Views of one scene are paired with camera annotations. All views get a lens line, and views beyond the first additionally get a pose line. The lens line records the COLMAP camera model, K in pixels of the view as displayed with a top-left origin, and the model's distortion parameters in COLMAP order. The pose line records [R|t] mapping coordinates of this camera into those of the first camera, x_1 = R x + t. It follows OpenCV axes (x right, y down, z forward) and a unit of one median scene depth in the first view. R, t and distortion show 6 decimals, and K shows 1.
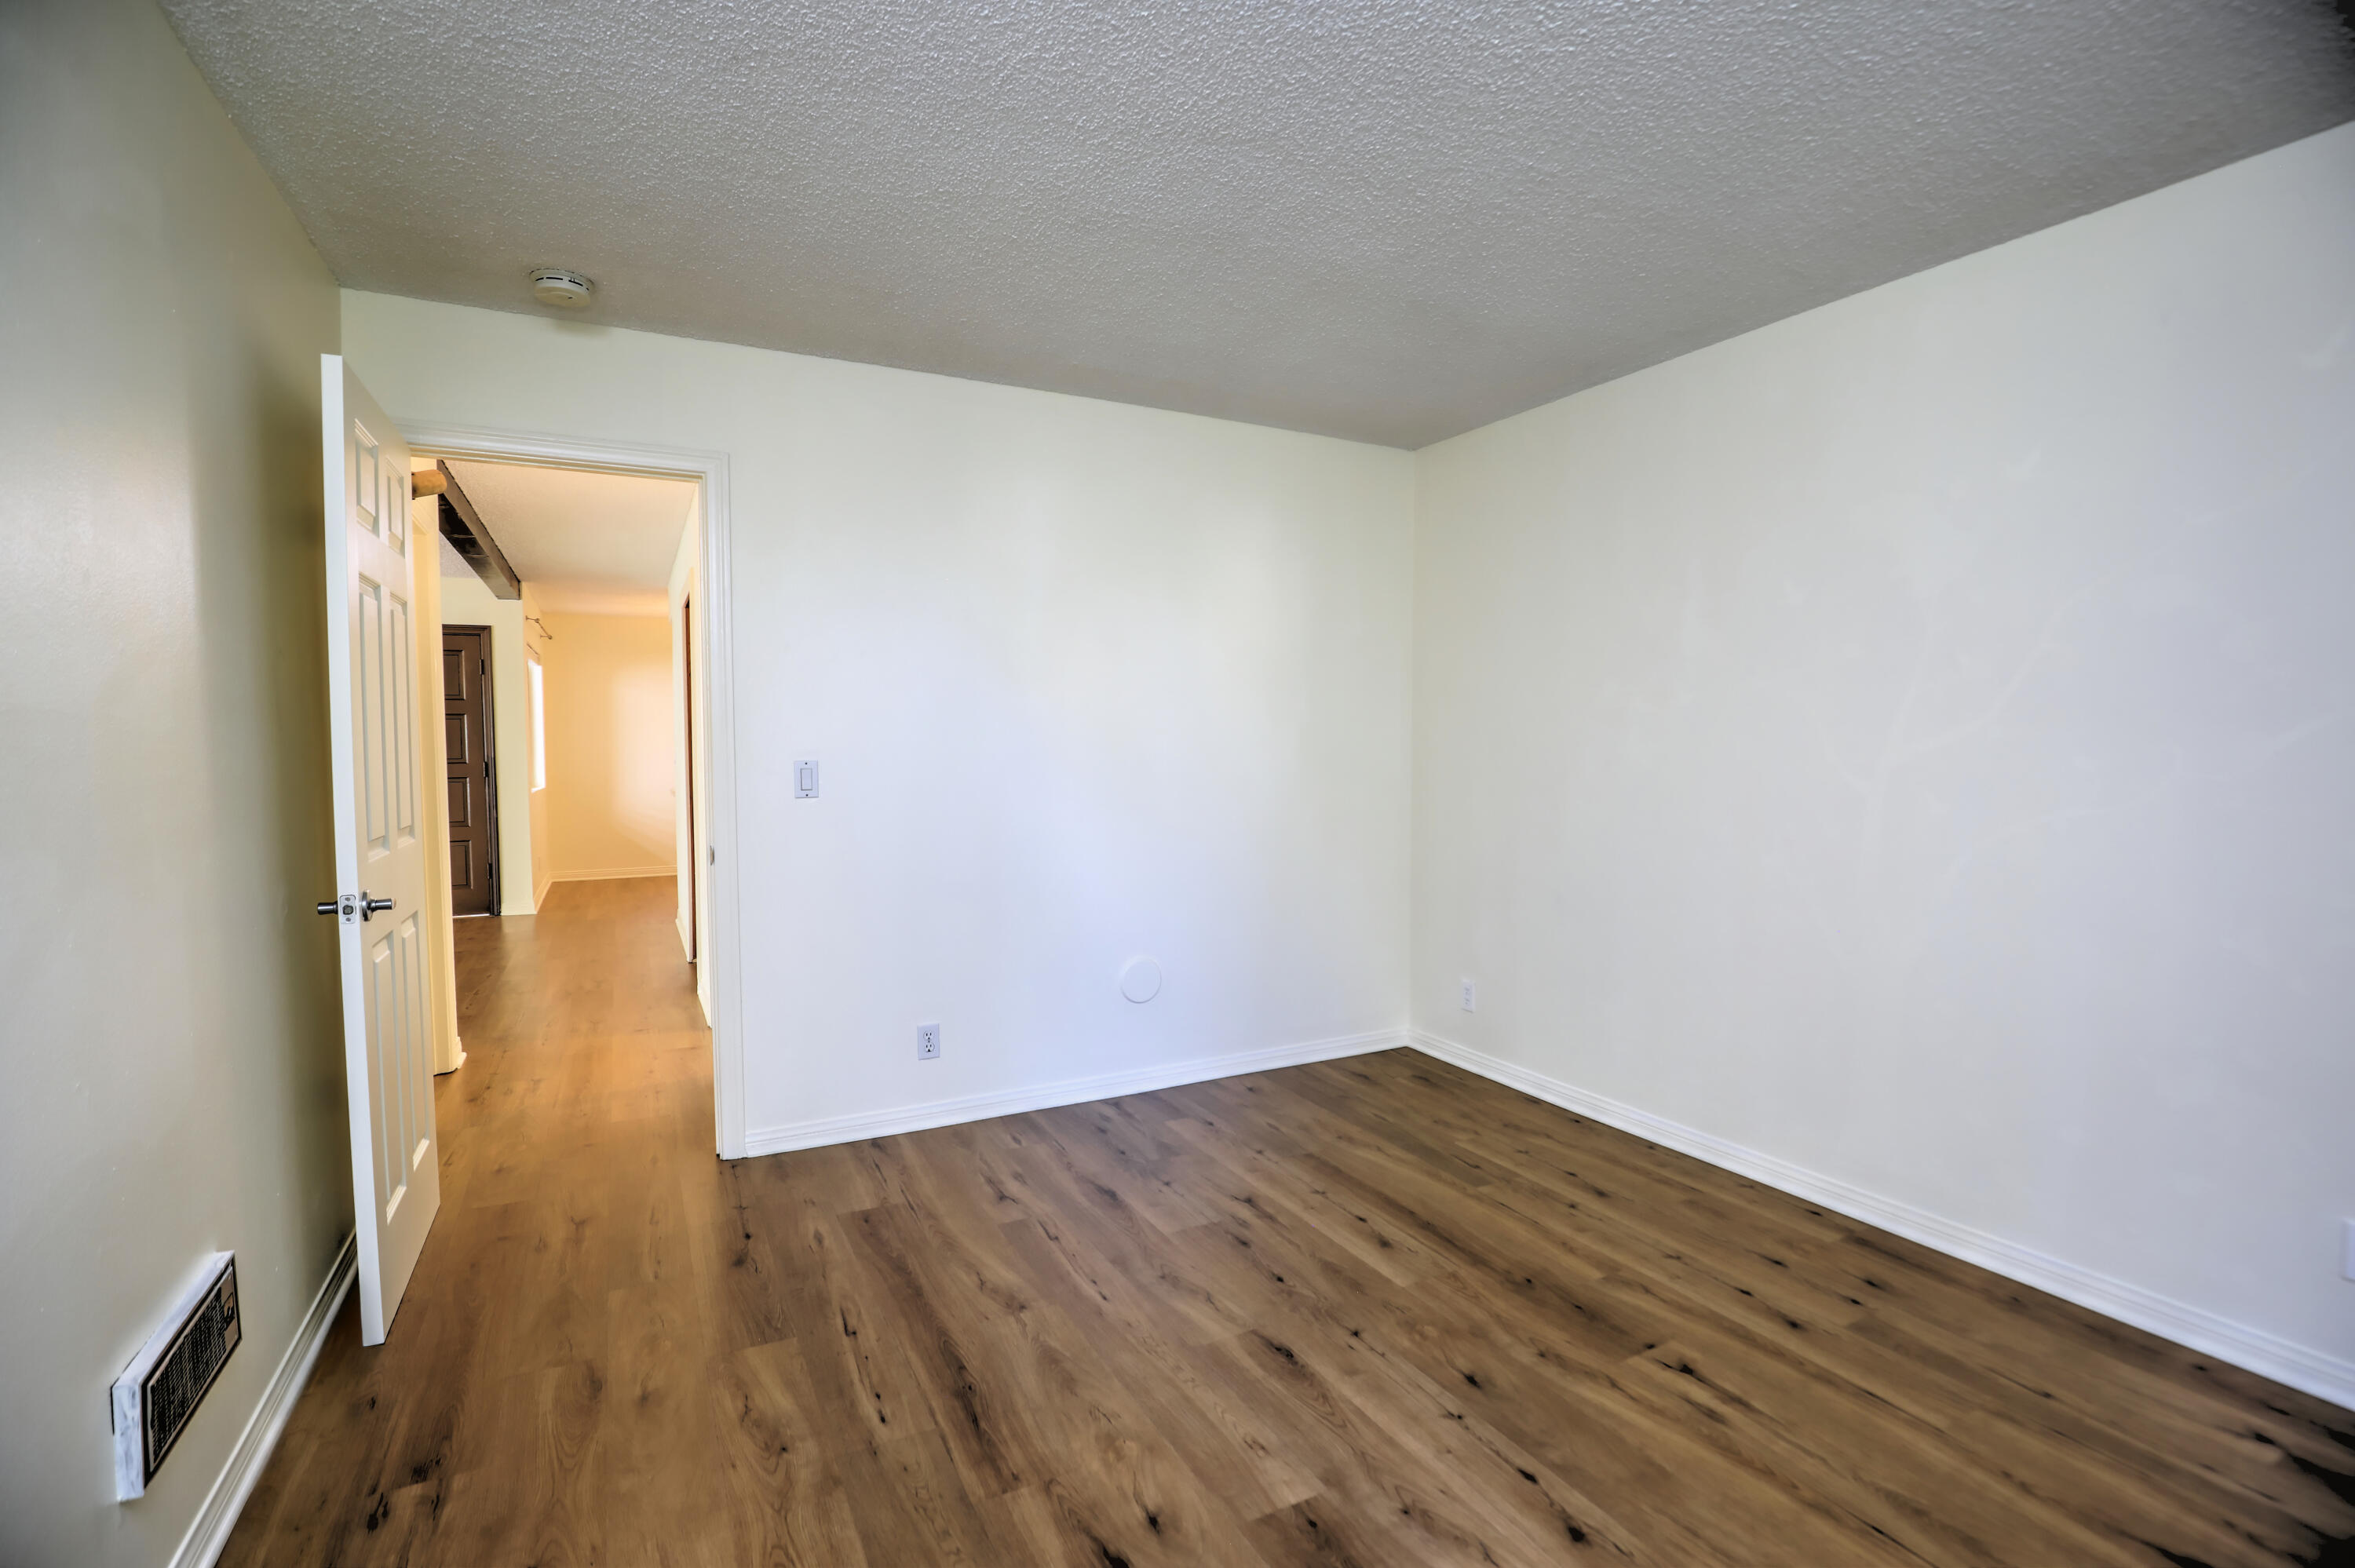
lens RADIAL K [[1080.1, 0, 1178.0], [0, 1080.1, 785.2], [0, 0, 1]] dist [-0.029732, 0.002092]
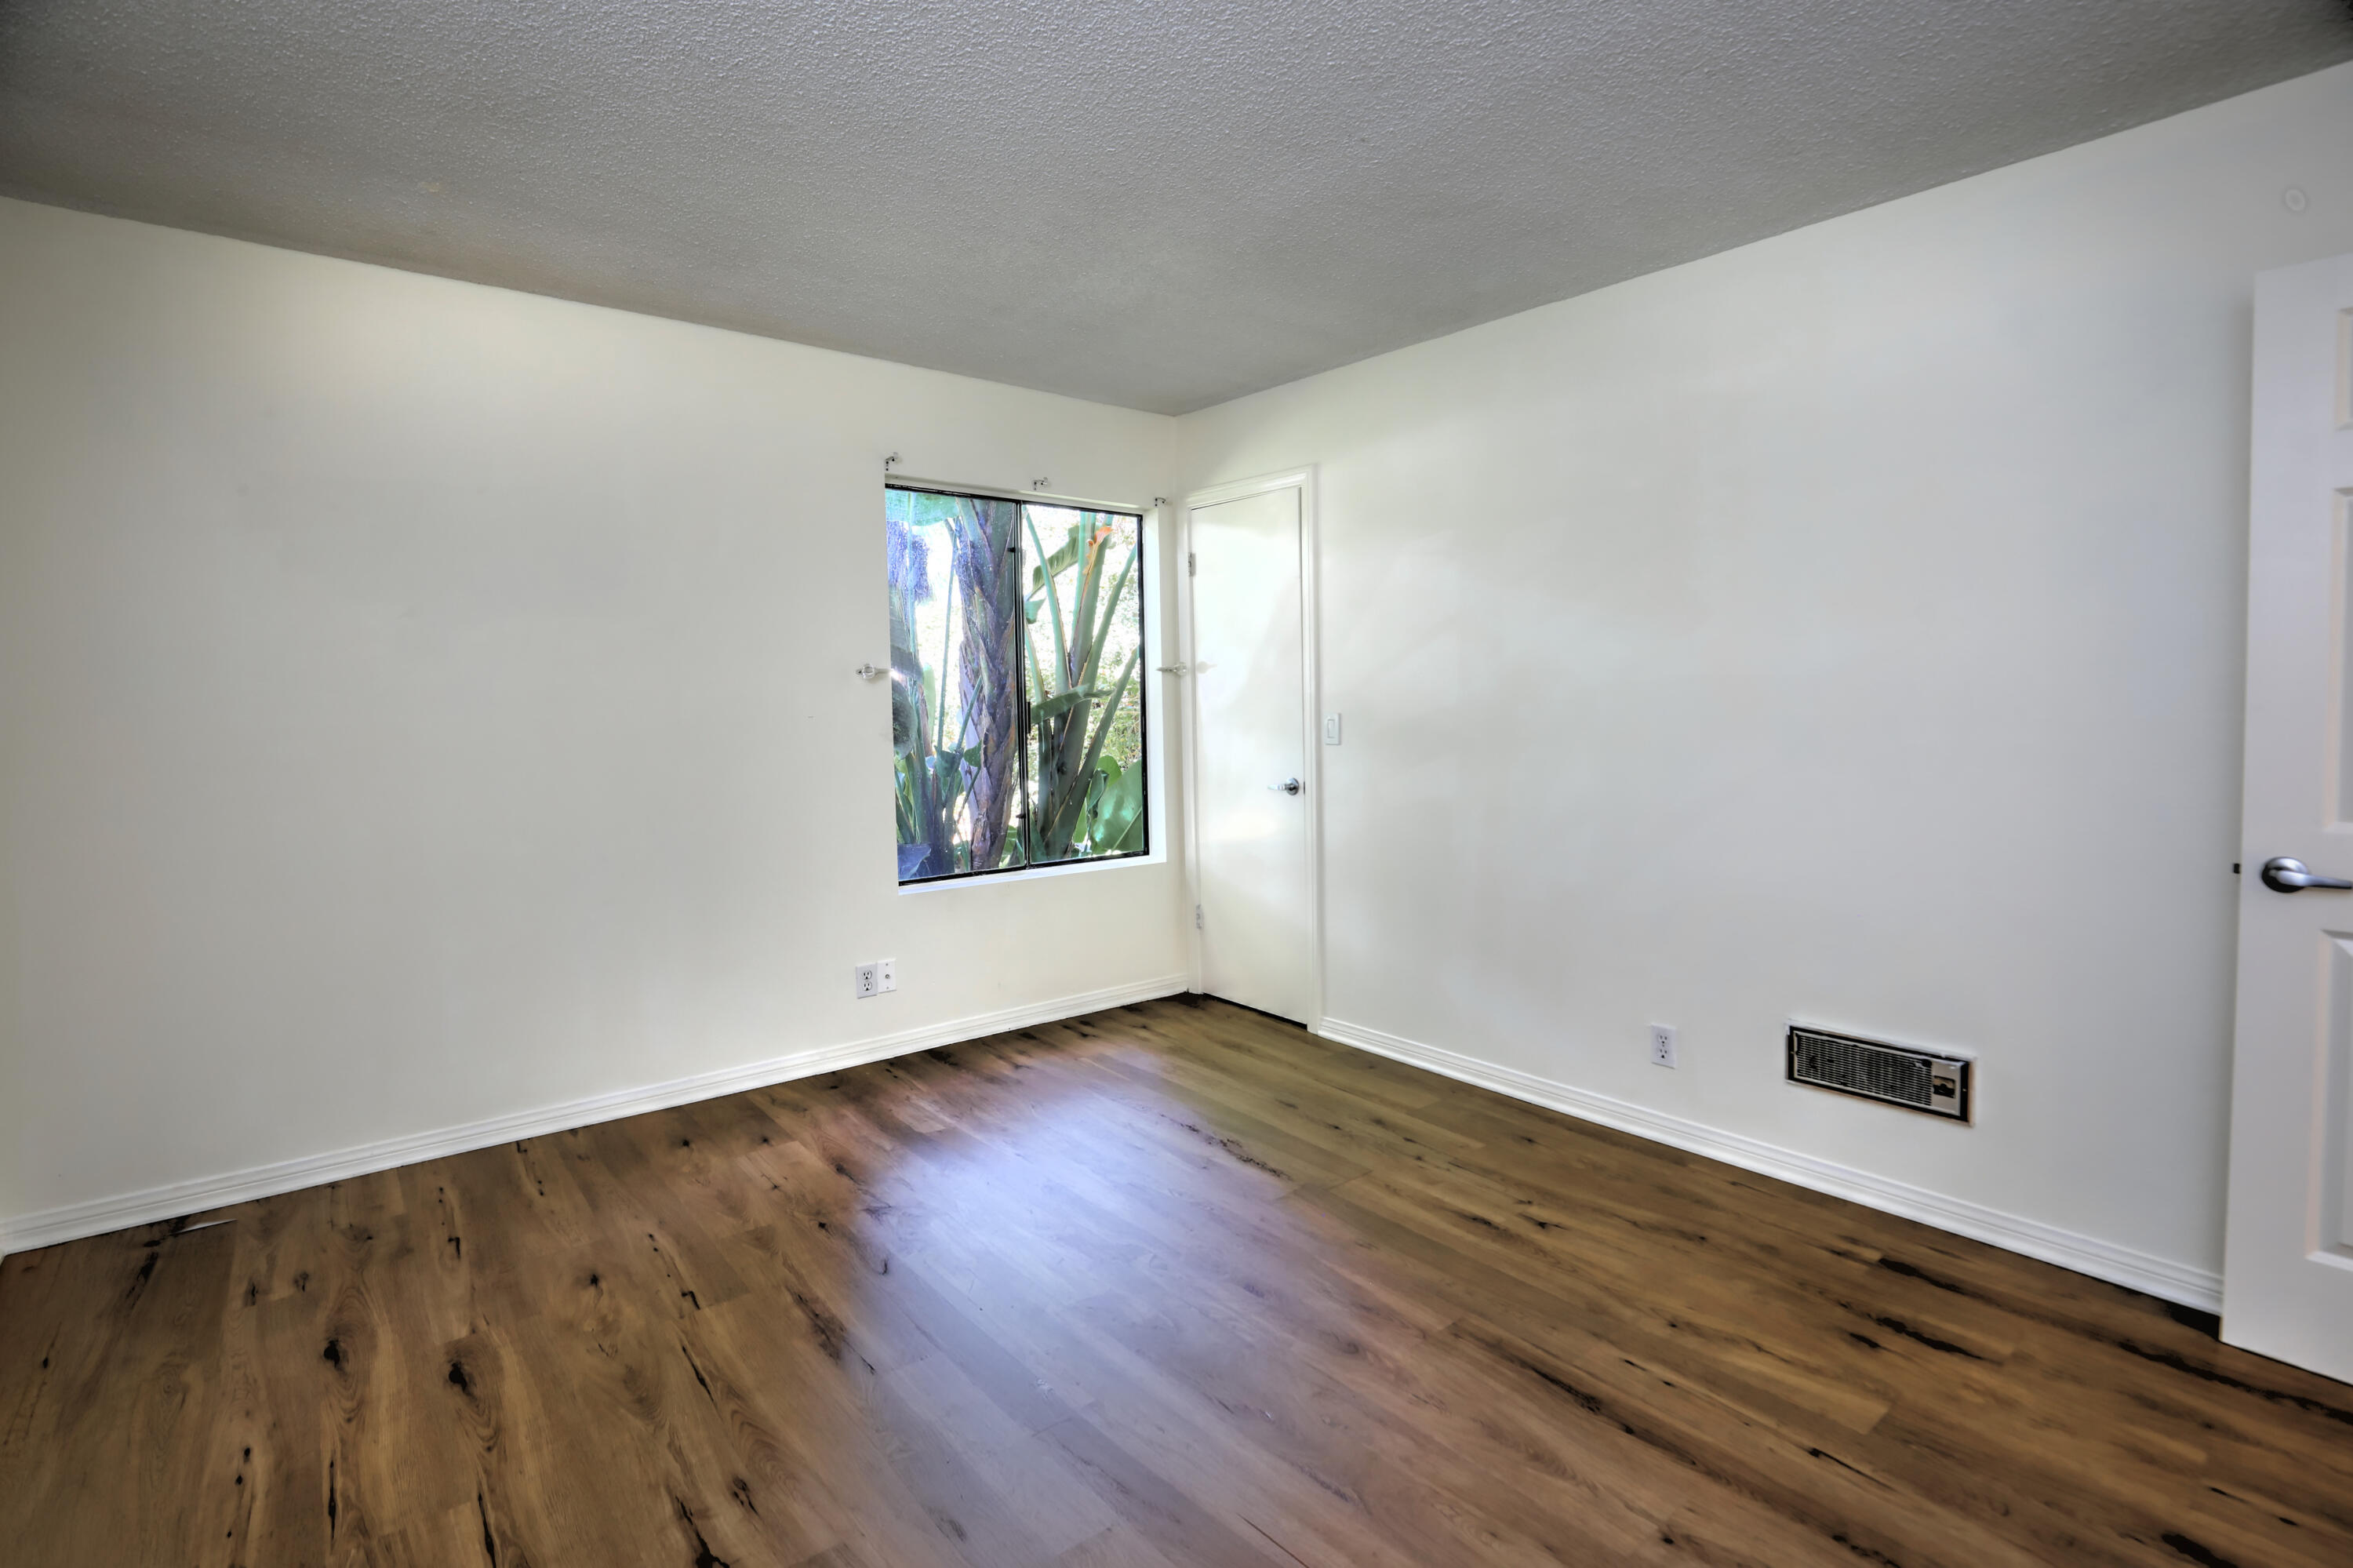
lens RADIAL K [[1079.3, 0, 1177.6], [0, 1079.3, 780.0], [0, 0, 1]] dist [-0.029732, 0.002092]
pose [[-0.980247, 0.024099, -0.196305, 0.318531], [0.001306, 0.993316, 0.115420, -0.057240], [0.197774, 0.112883, -0.973726, 1.836593]]
